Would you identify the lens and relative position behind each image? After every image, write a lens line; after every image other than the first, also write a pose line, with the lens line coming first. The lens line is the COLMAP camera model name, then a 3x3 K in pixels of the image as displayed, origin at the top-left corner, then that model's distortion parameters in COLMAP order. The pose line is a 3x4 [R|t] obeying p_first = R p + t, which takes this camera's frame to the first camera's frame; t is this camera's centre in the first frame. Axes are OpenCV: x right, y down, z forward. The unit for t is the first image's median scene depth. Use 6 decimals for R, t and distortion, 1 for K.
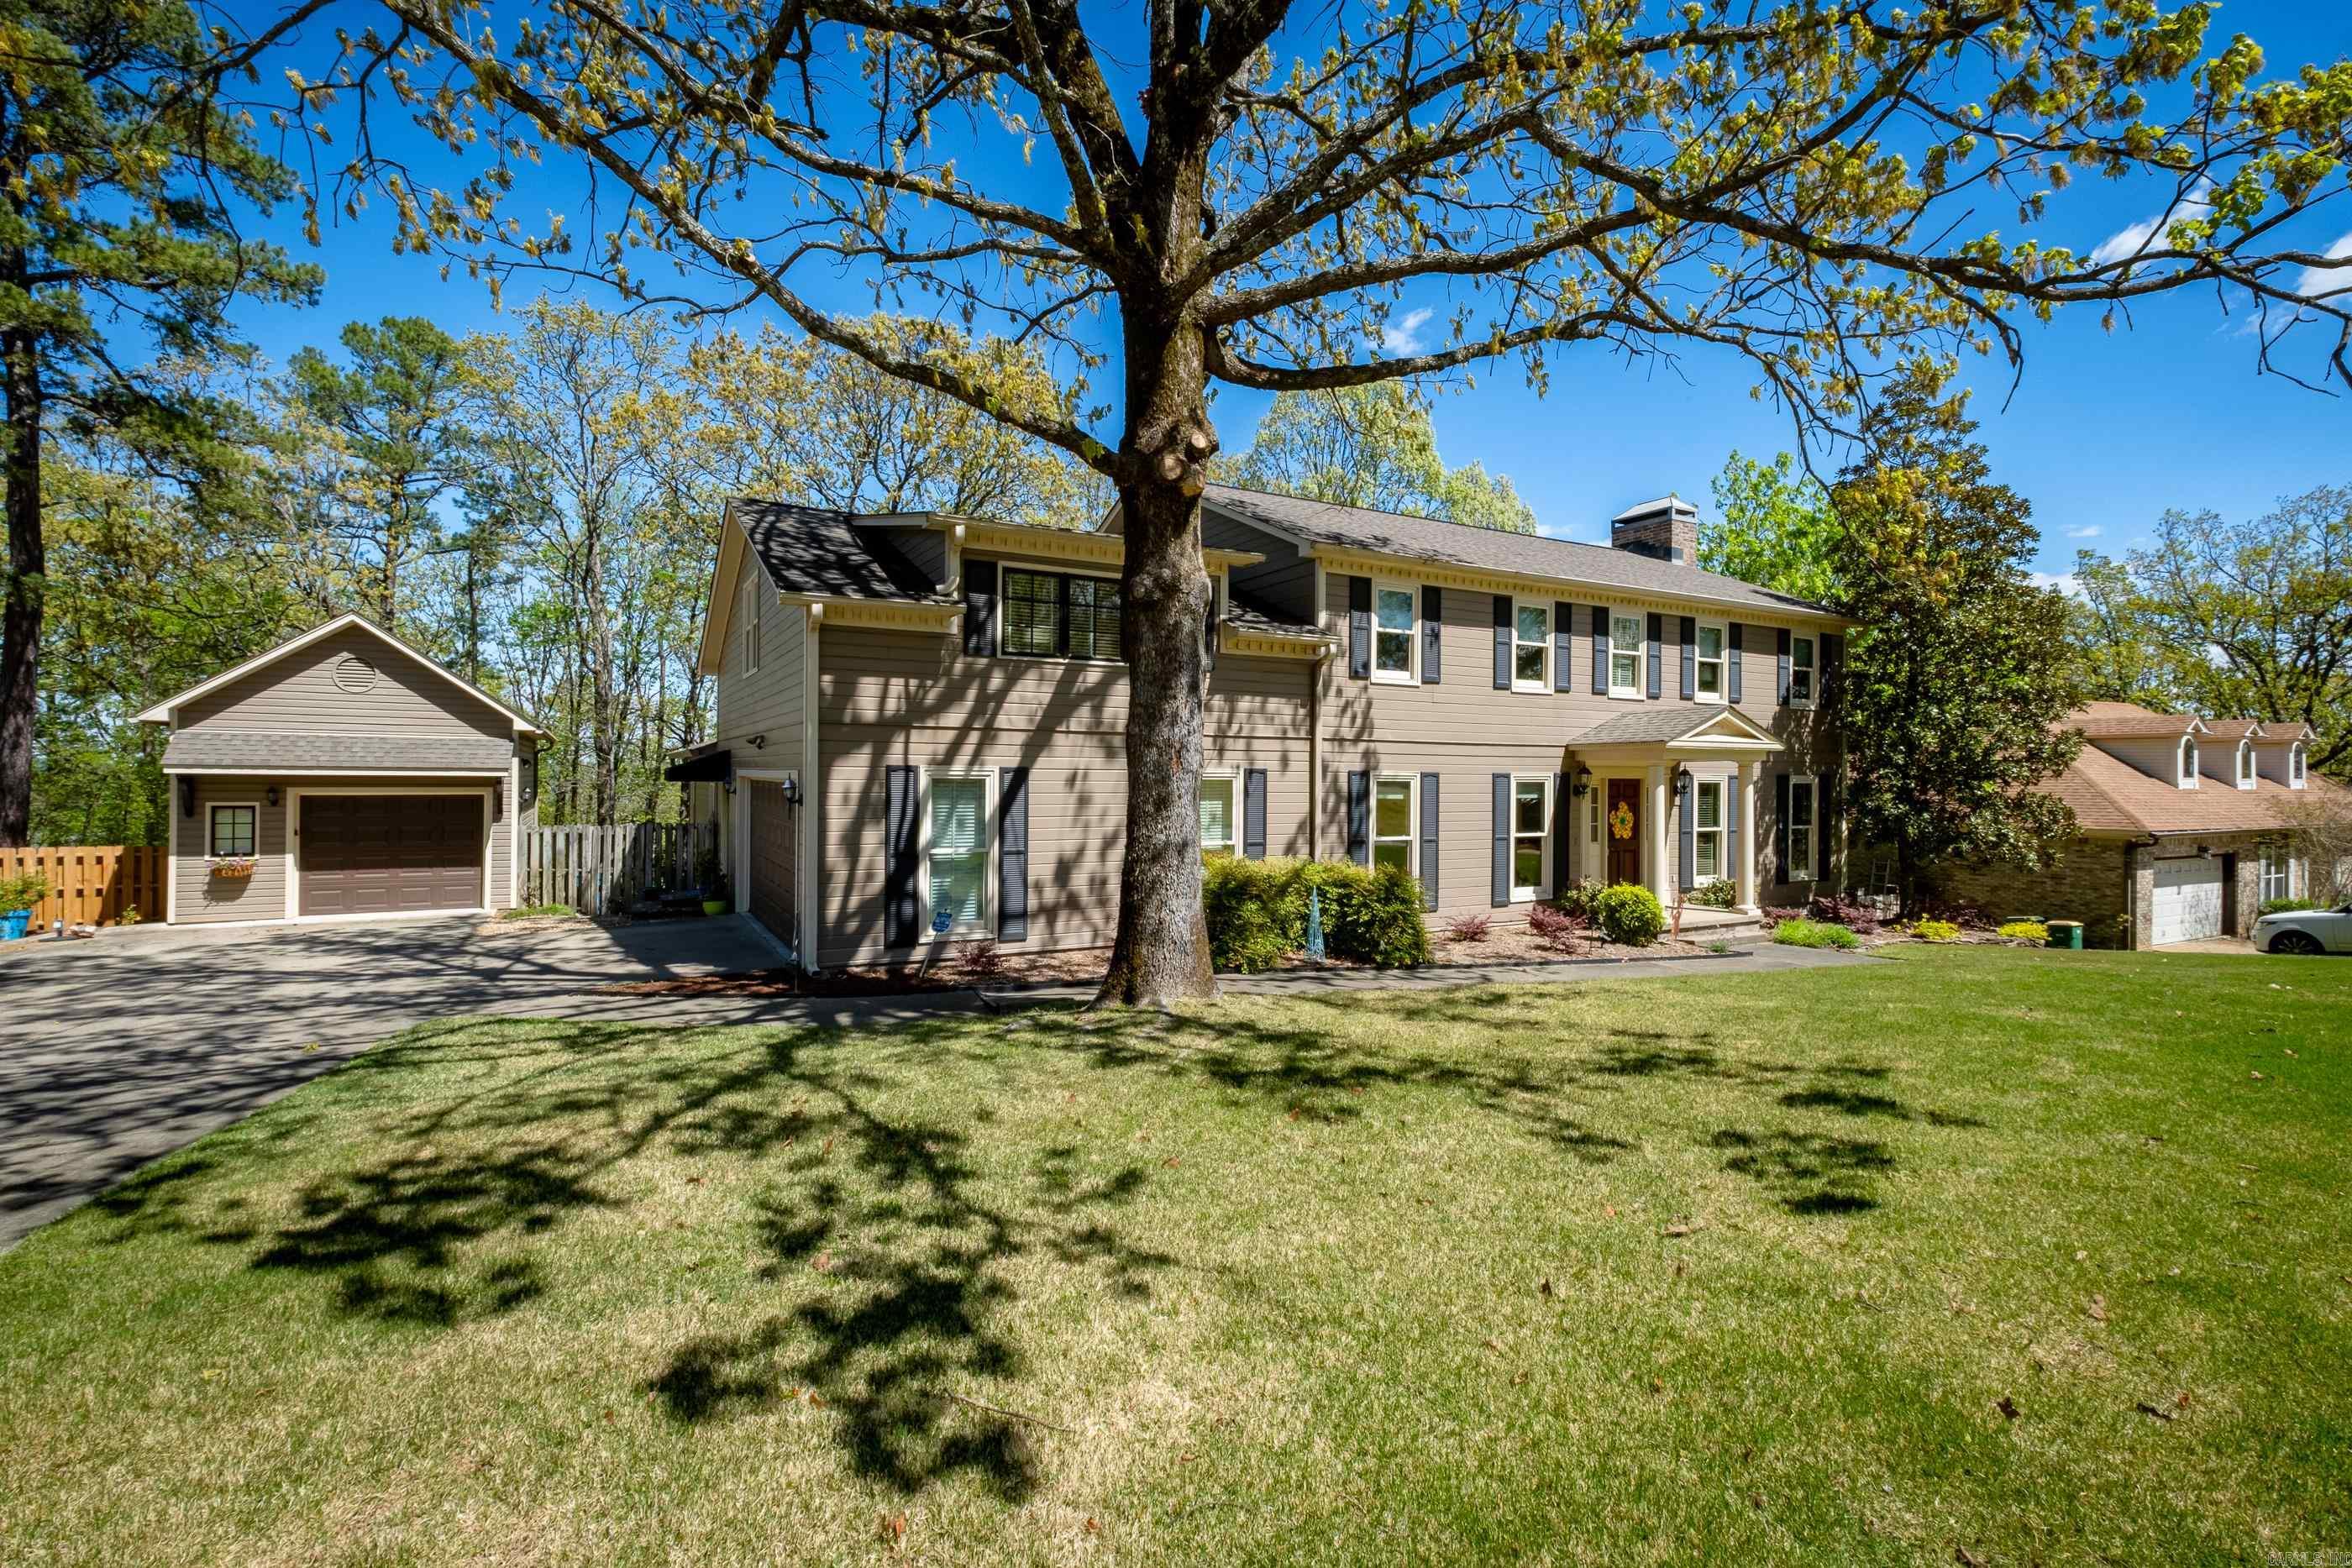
lens RADIAL K [[1064.3, 0, 1197.1], [0, 1064.3, 775.6], [0, 0, 1]] dist [0.000207, -0.000044]
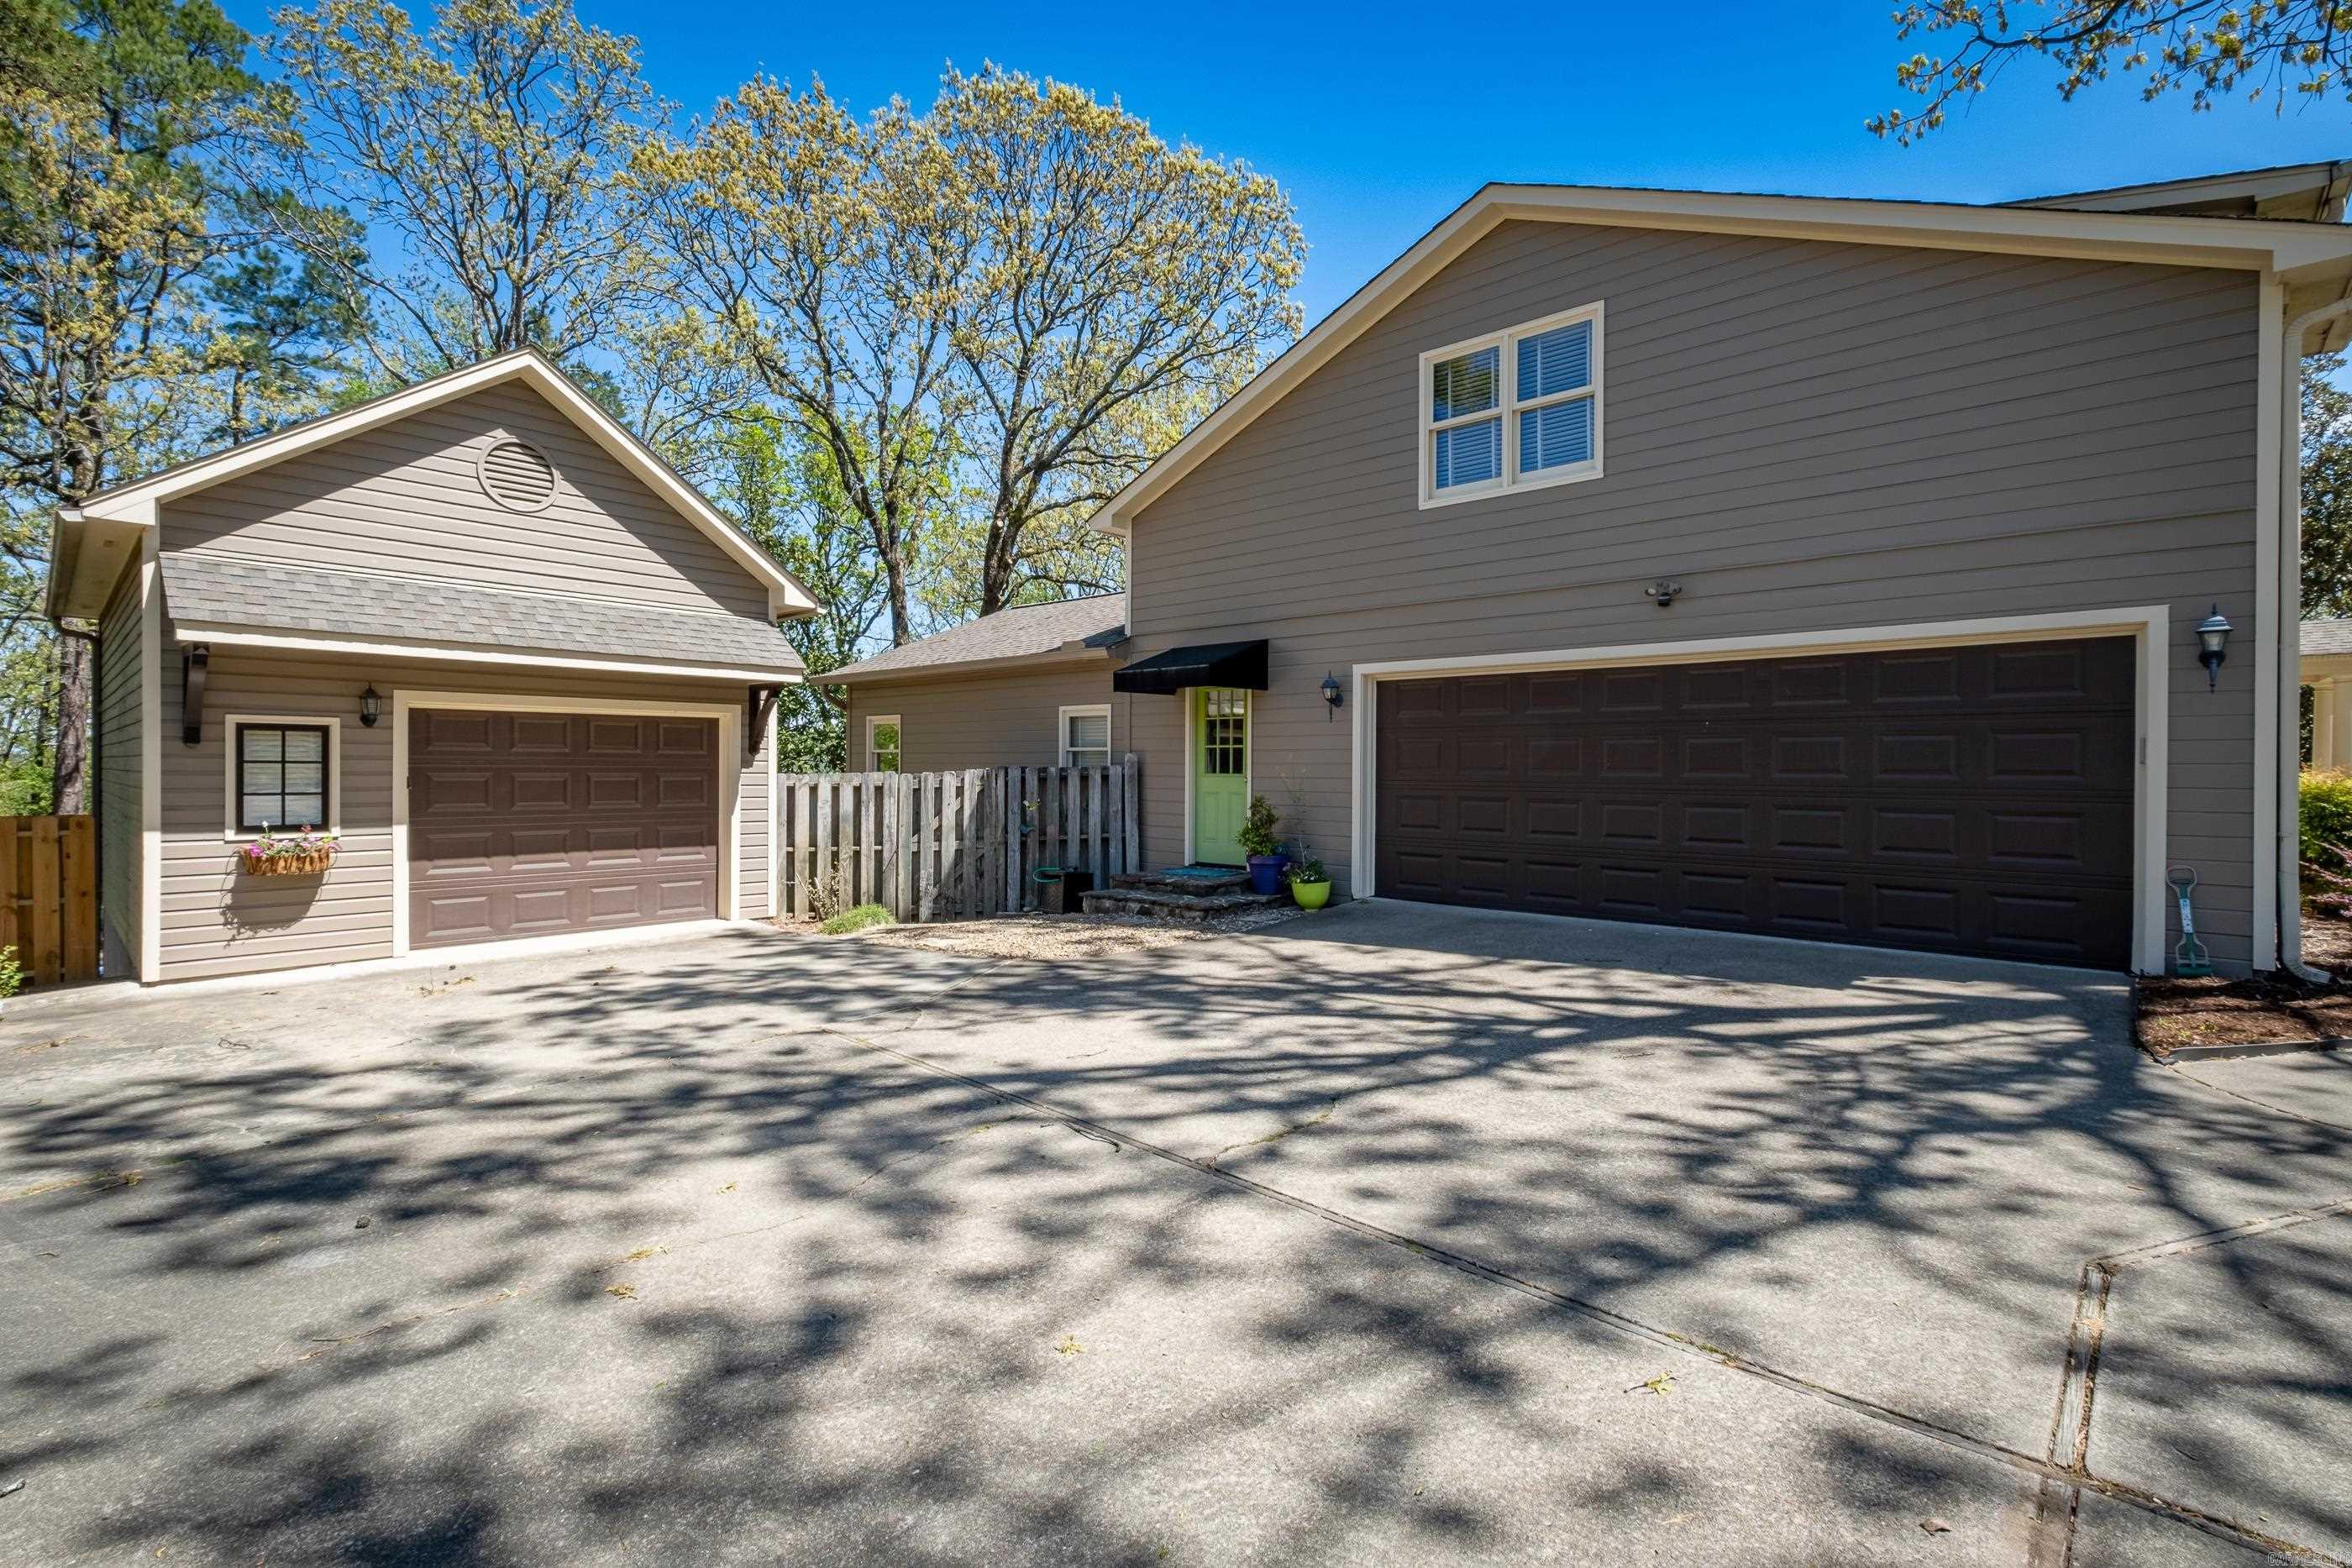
lens RADIAL K [[1064.3, 0, 1174.5], [0, 1064.3, 772.2], [0, 0, 1]] dist [0.000207, -0.000044]
pose [[0.942866, -0.005517, 0.333128, -0.671657], [0.004070, 0.999979, 0.005043, 0.047533], [-0.333148, -0.003399, 0.942868, 0.413220]]
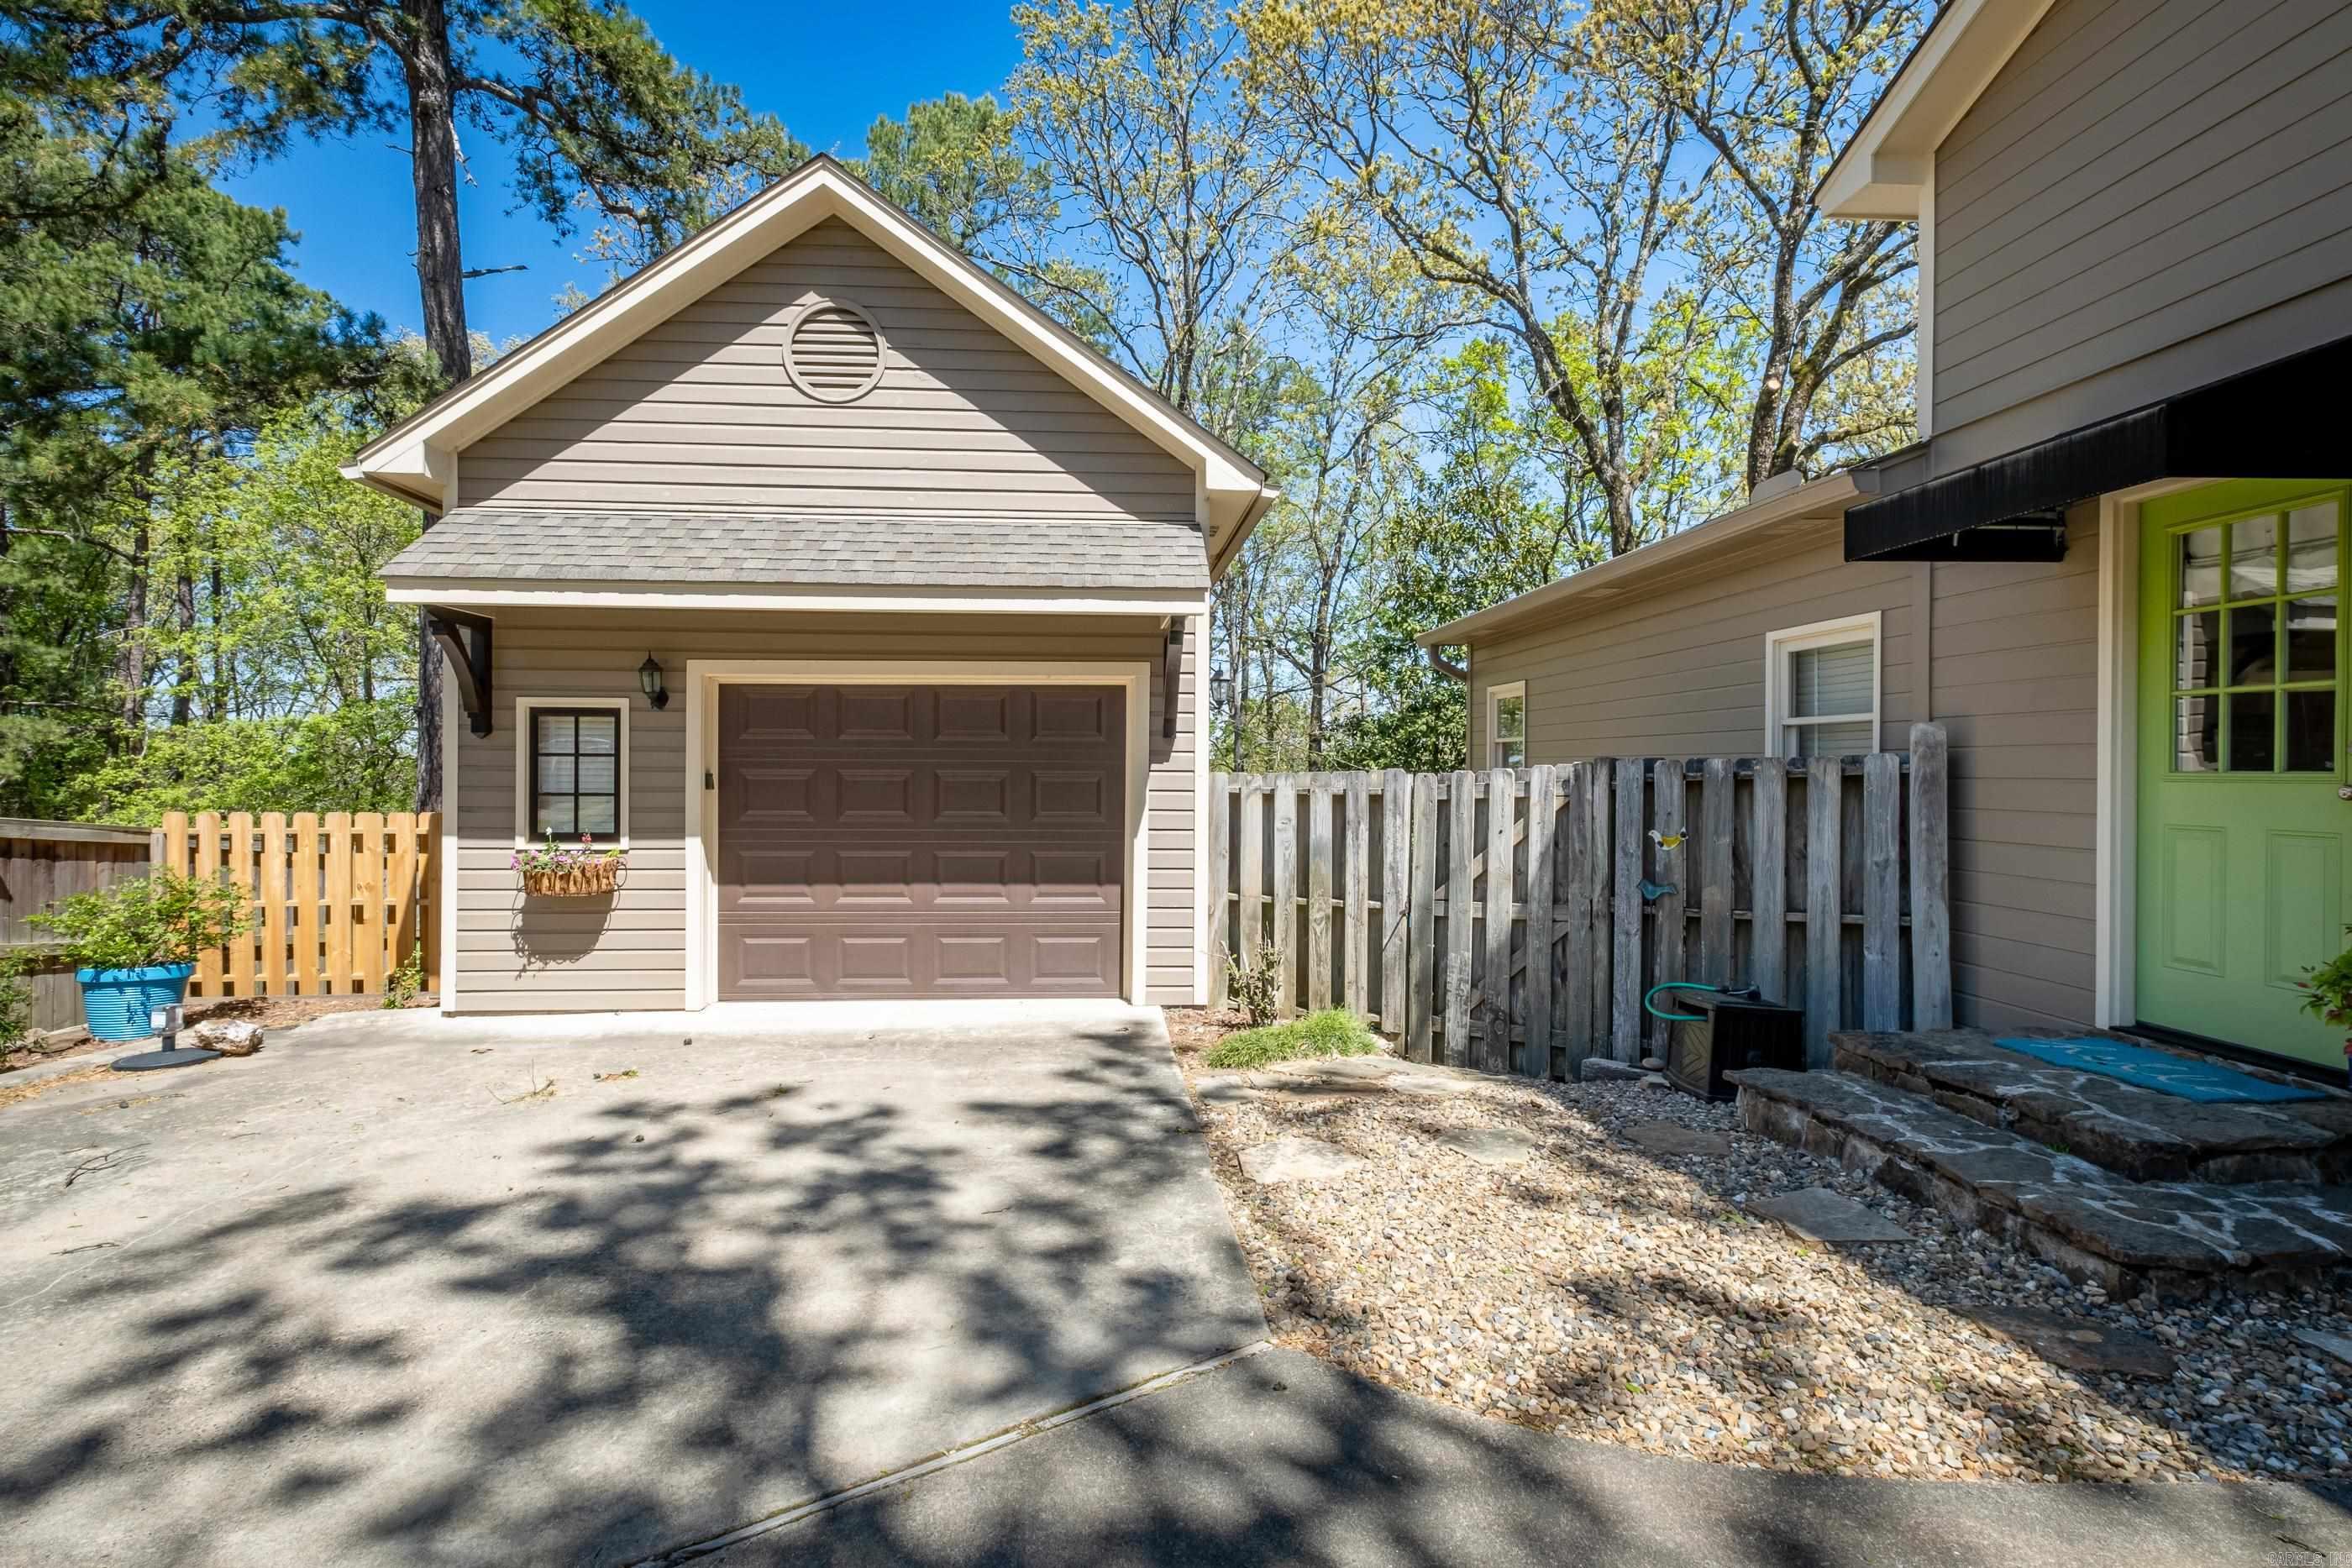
lens RADIAL K [[1064.3, 0, 1173.9], [0, 1064.3, 772.4], [0, 0, 1]] dist [0.000207, -0.000044]
pose [[0.910226, -0.004588, -0.414086, -0.538707], [0.003078, 0.999986, -0.004314, 0.052223], [0.414100, 0.002652, 0.910228, 0.722431]]
